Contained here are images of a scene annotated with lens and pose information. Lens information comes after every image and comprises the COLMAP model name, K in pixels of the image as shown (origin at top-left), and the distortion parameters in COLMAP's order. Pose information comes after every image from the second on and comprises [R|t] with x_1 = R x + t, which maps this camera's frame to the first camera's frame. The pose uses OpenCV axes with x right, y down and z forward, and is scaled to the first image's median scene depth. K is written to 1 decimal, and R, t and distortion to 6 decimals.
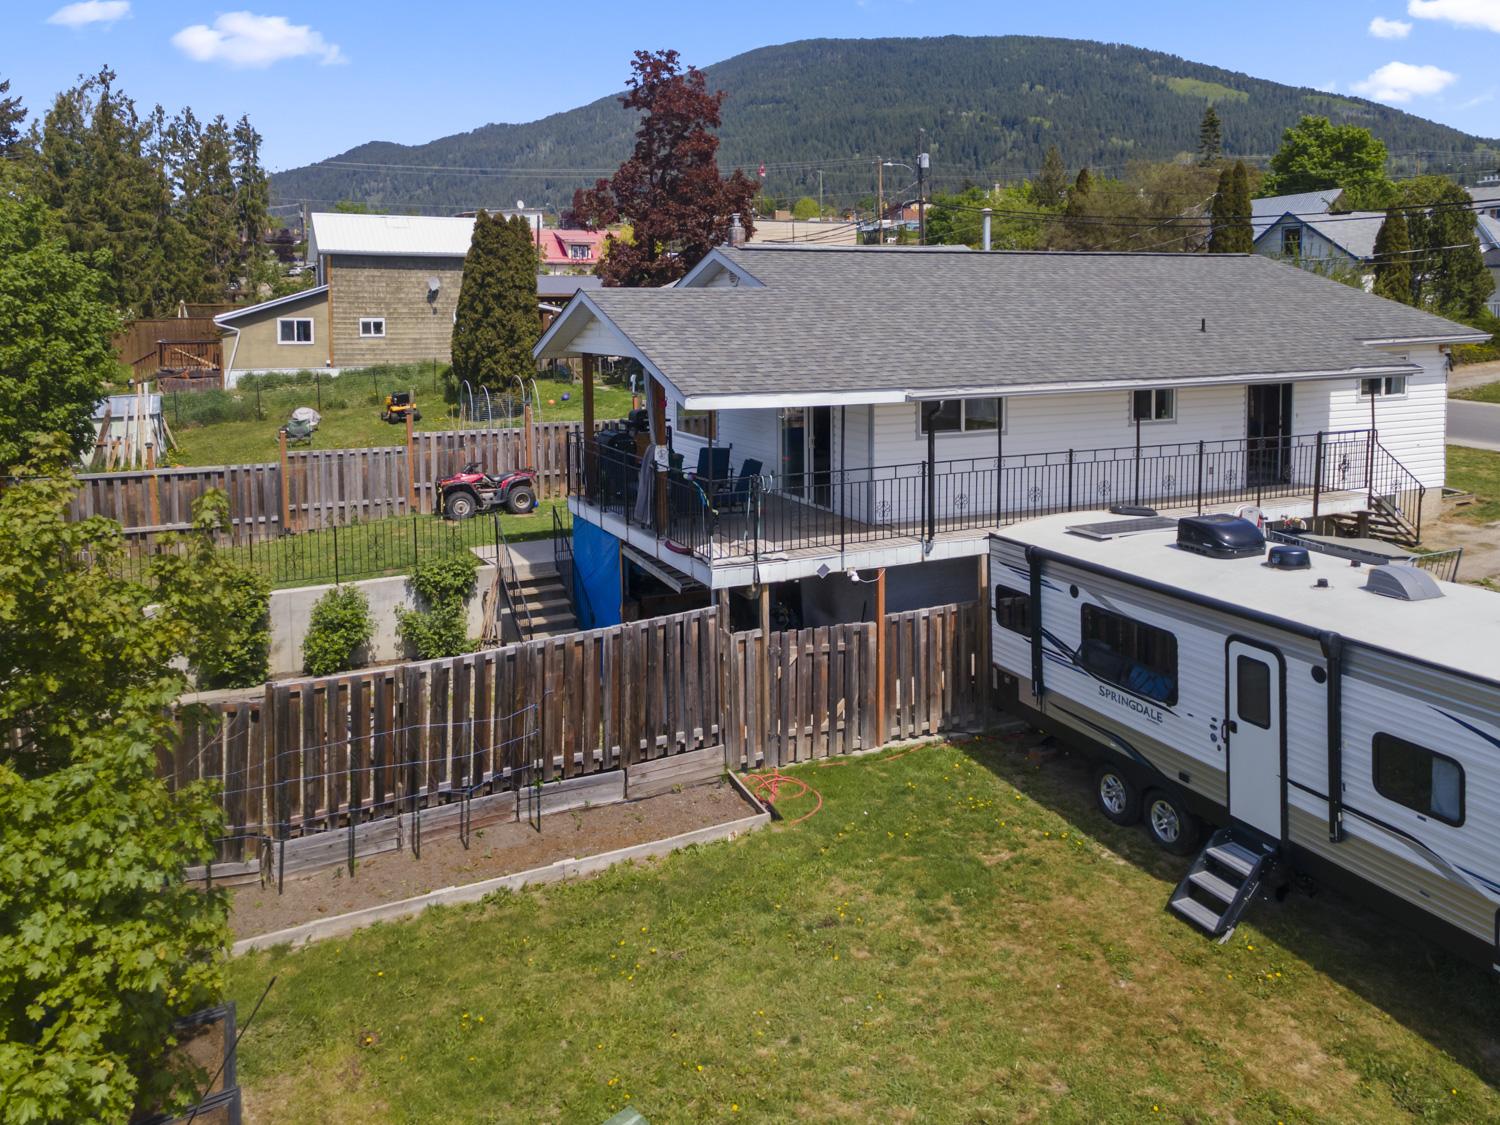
lens RADIAL K [[1212.1, 0, 751.6], [0, 1212.1, 515.9], [0, 0, 1]] dist [0.006395, 0.066996]
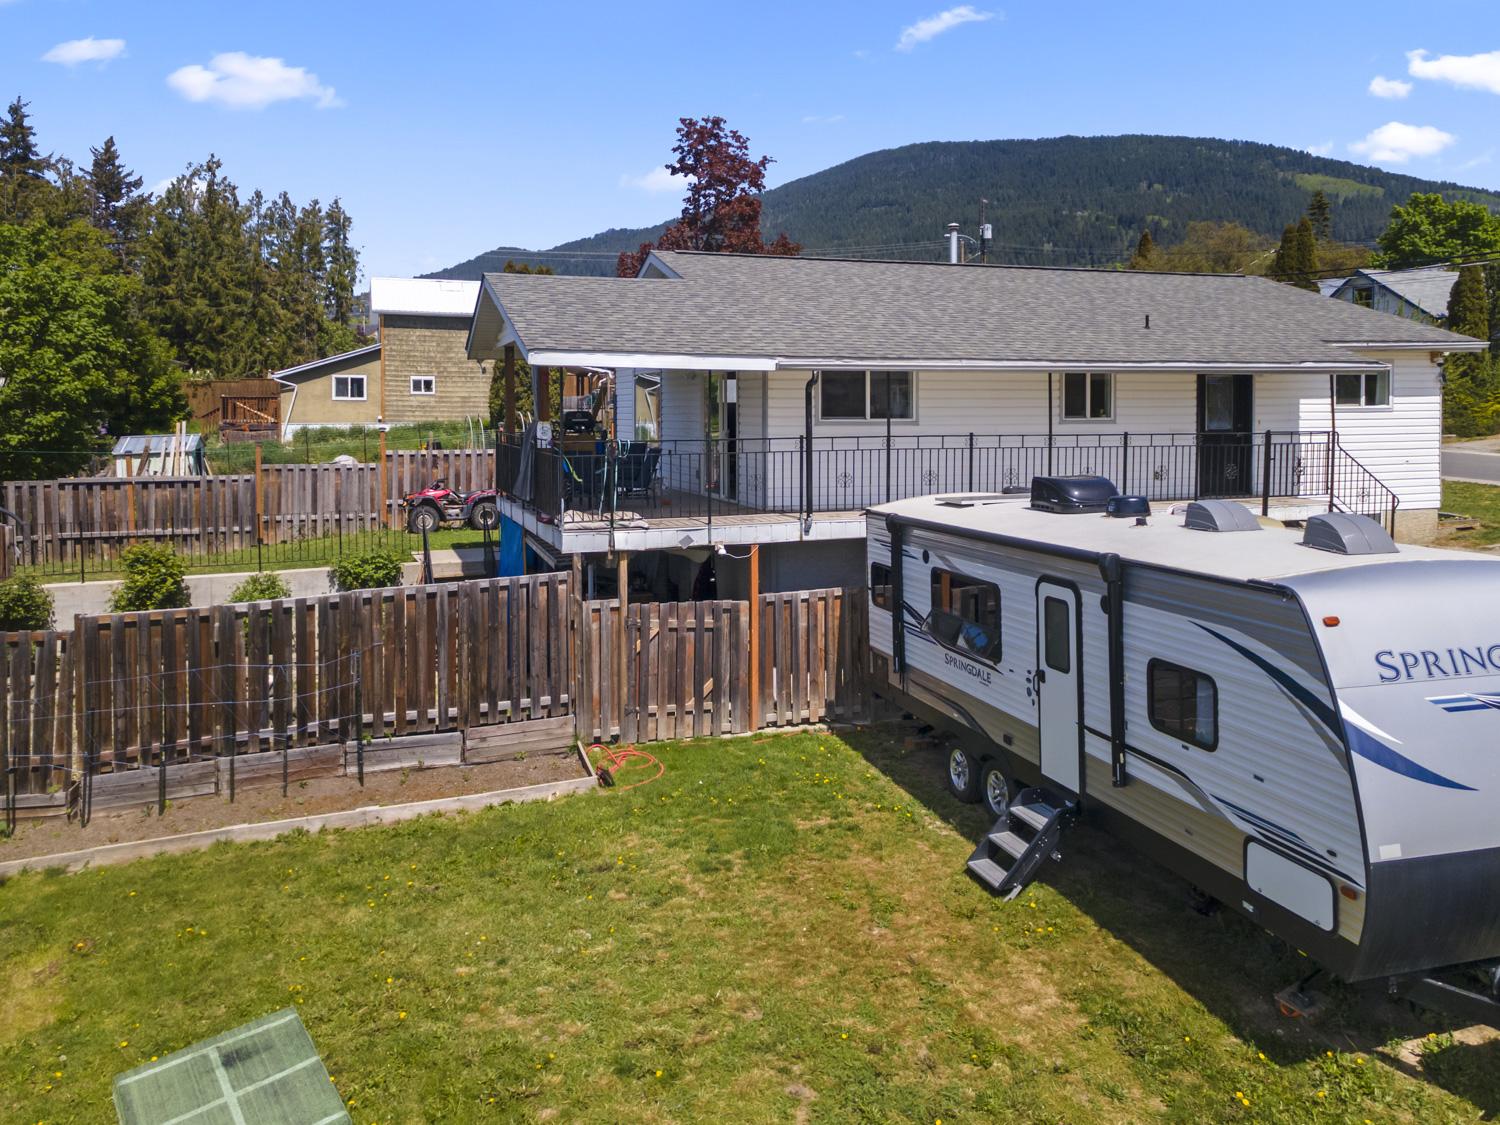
lens RADIAL K [[1197.4, 0, 748.5], [0, 1197.4, 567.2], [0, 0, 1]] dist [0.006557, 0.067077]
pose [[0.993973, 0.016353, -0.108399, 0.188357], [-0.021191, 0.998823, -0.043631, 0.093788], [0.107558, 0.045665, 0.993149, 0.045989]]
